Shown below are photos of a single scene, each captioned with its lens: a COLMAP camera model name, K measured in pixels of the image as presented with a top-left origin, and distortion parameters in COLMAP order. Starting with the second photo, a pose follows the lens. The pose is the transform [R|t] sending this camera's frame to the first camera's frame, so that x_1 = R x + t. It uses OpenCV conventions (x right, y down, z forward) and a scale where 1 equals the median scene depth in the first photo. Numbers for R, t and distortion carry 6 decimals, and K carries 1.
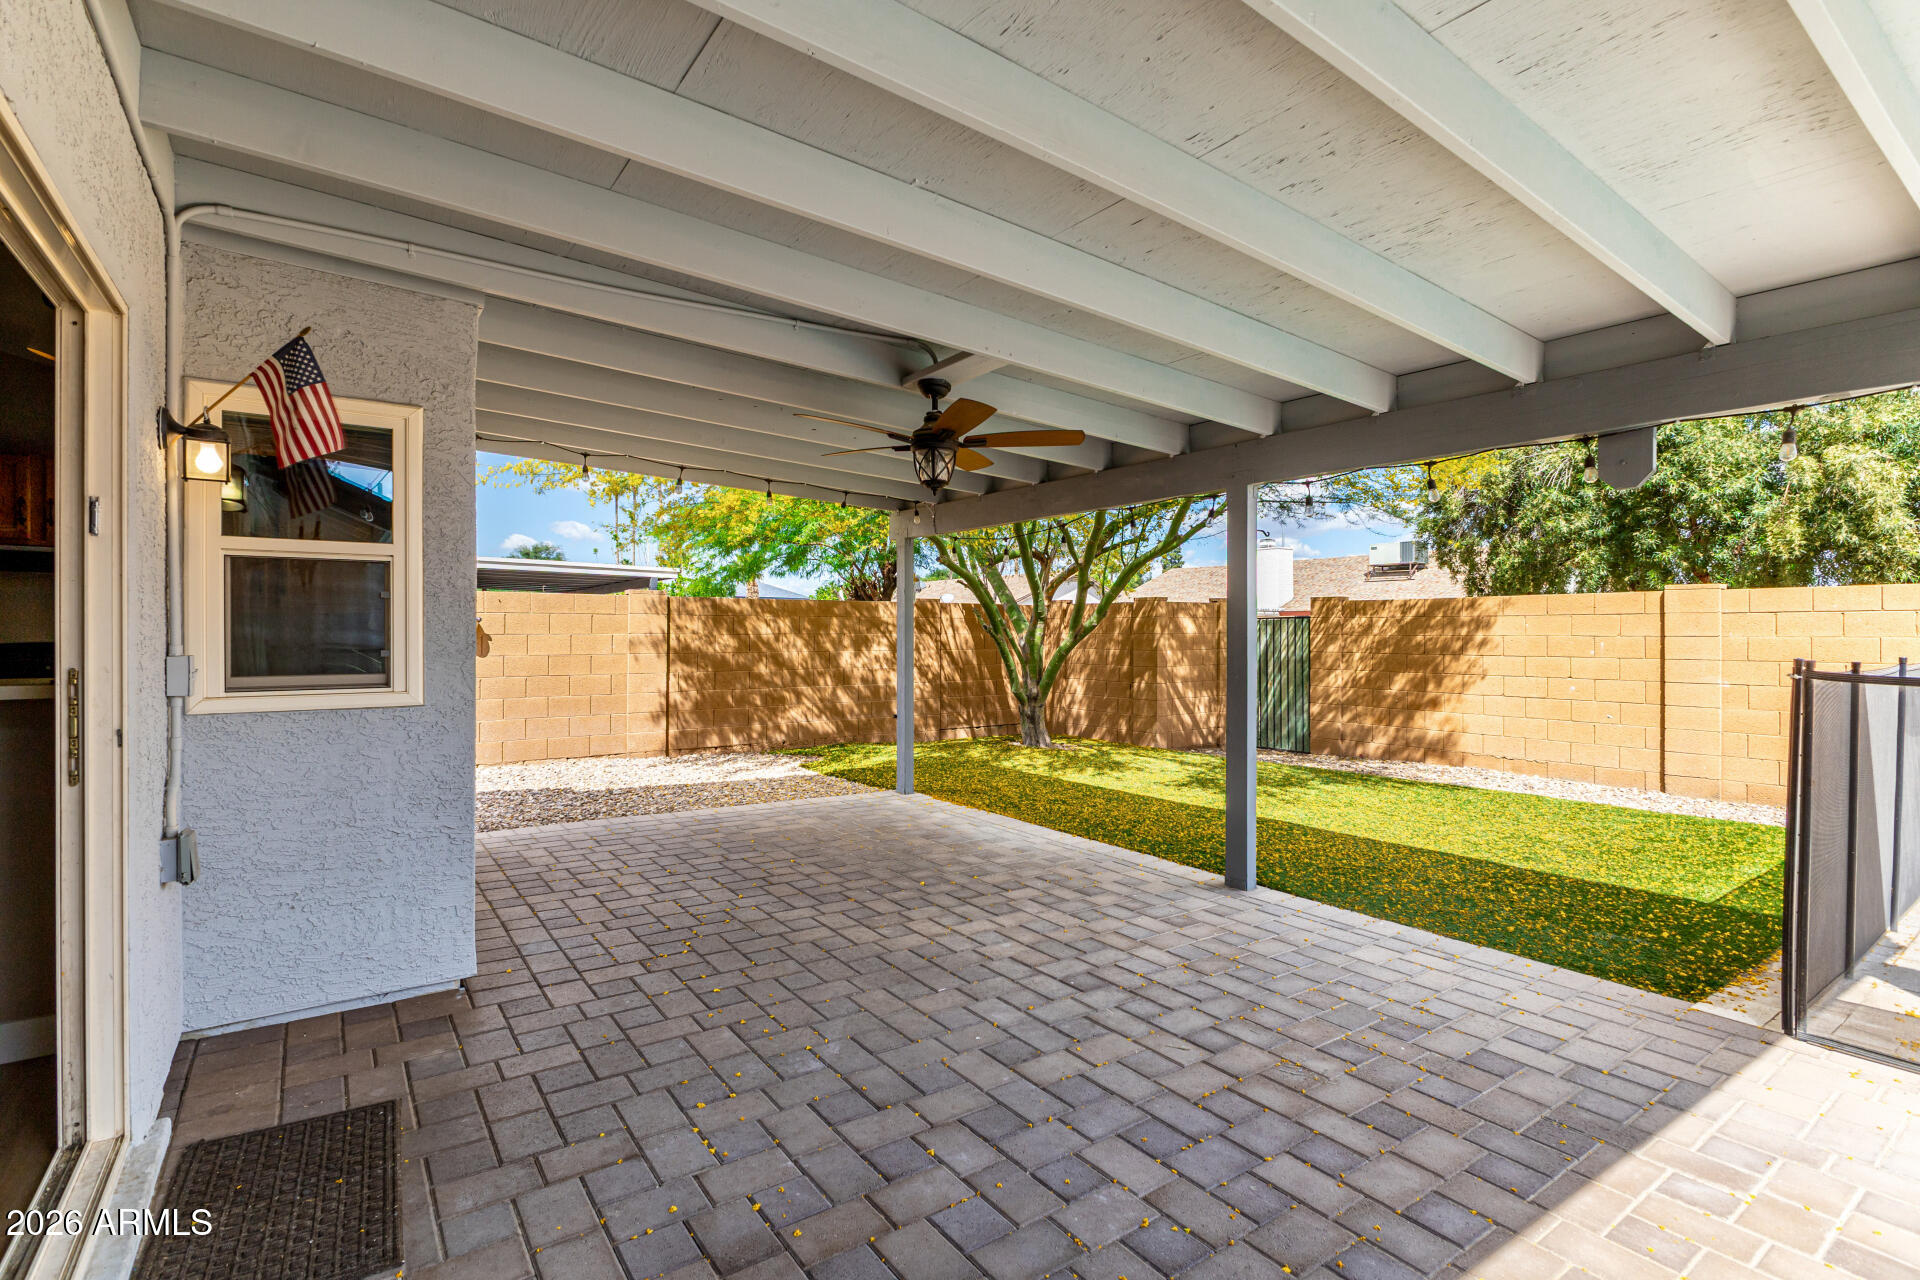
lens RADIAL K [[892.7, 0, 959.3], [0, 892.7, 642.8], [0, 0, 1]] dist [-0.002279, -0.000301]
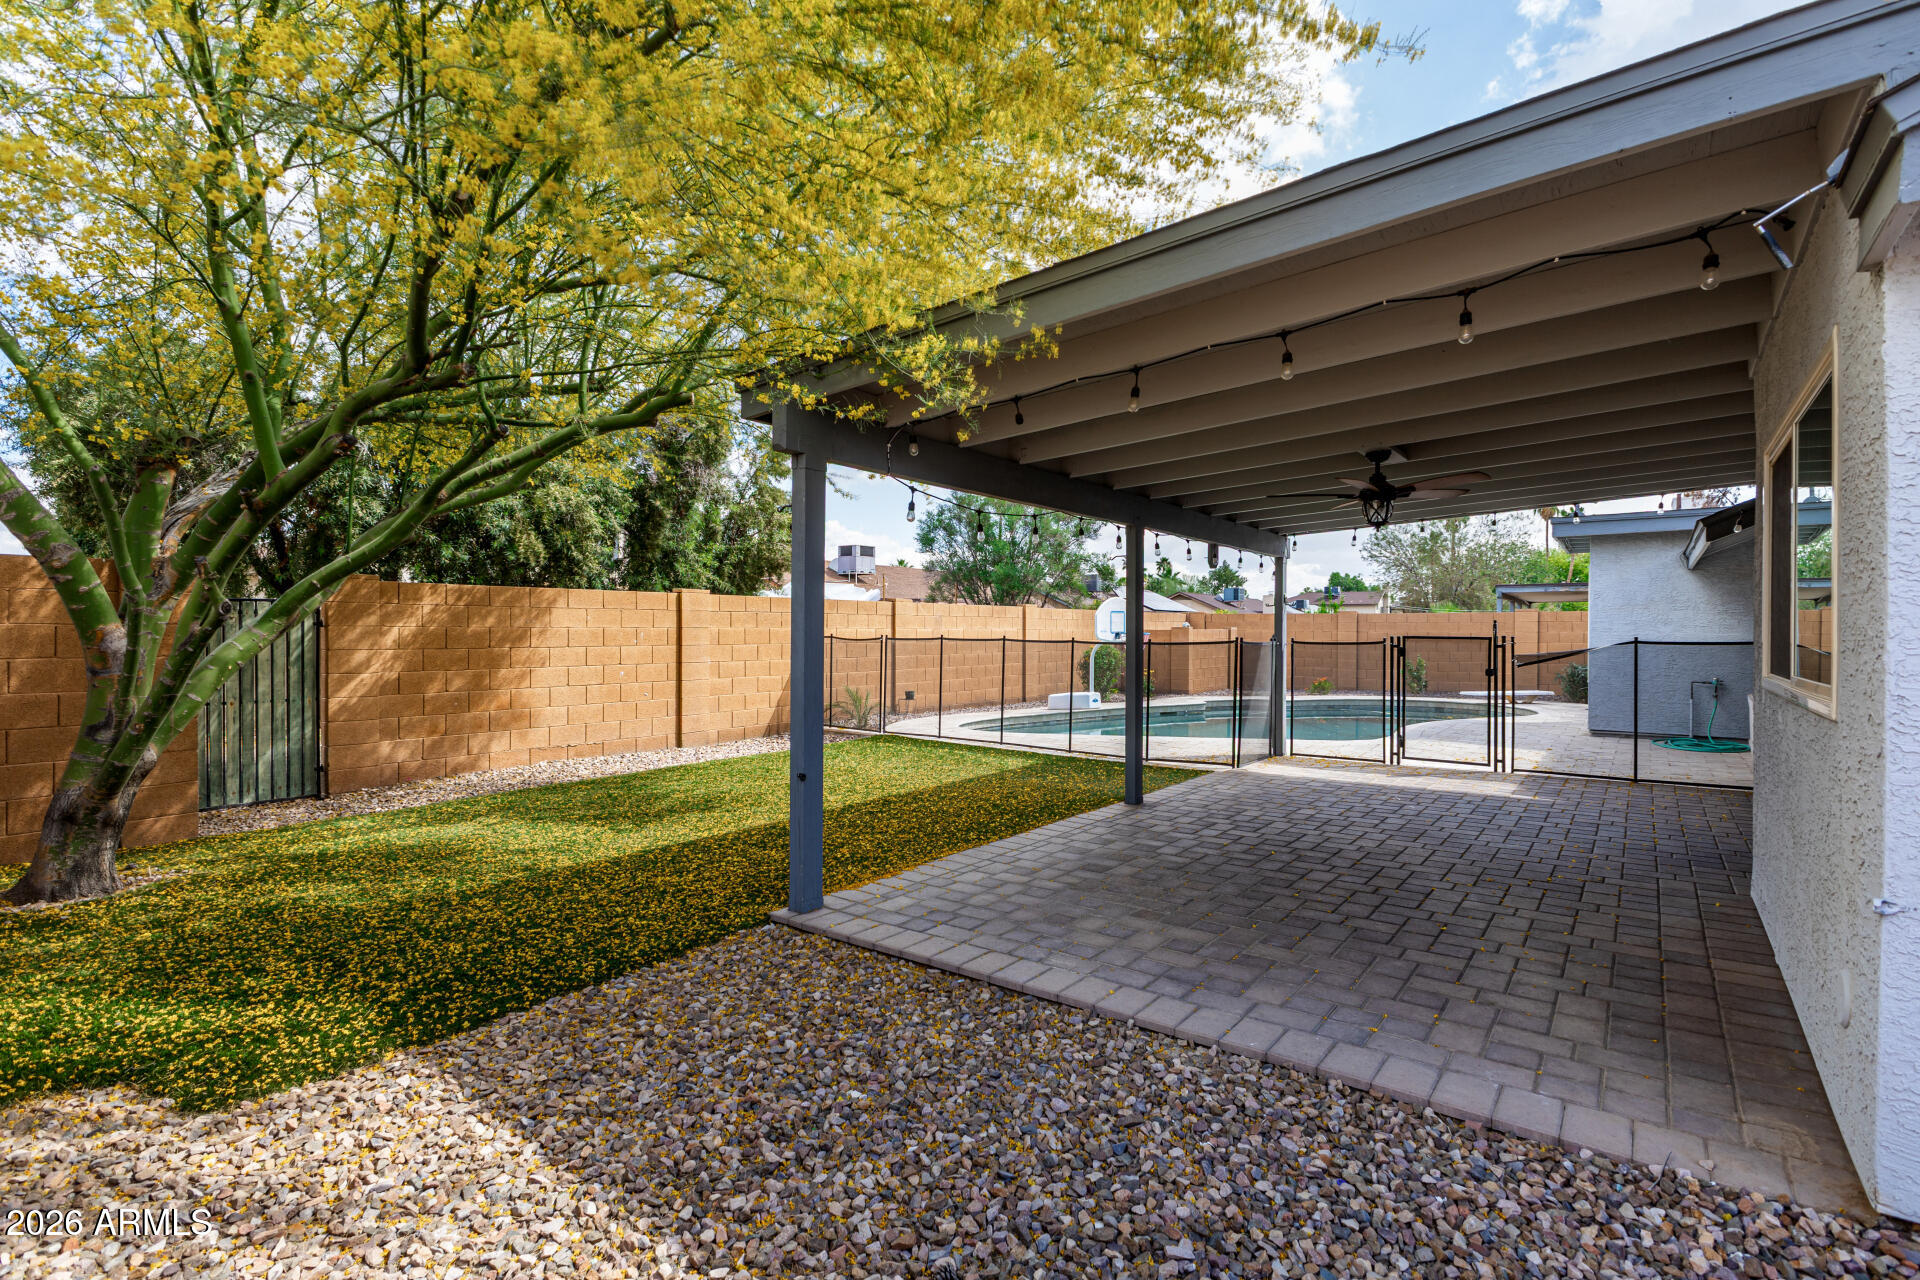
lens RADIAL K [[892.7, 0, 956.8], [0, 892.7, 638.9], [0, 0, 1]] dist [-0.002279, -0.000301]
pose [[-0.289344, -0.010540, 0.957167, -0.929877], [0.002784, 0.999926, 0.011852, -0.011813], [-0.957221, 0.006095, -0.289293, 1.594457]]
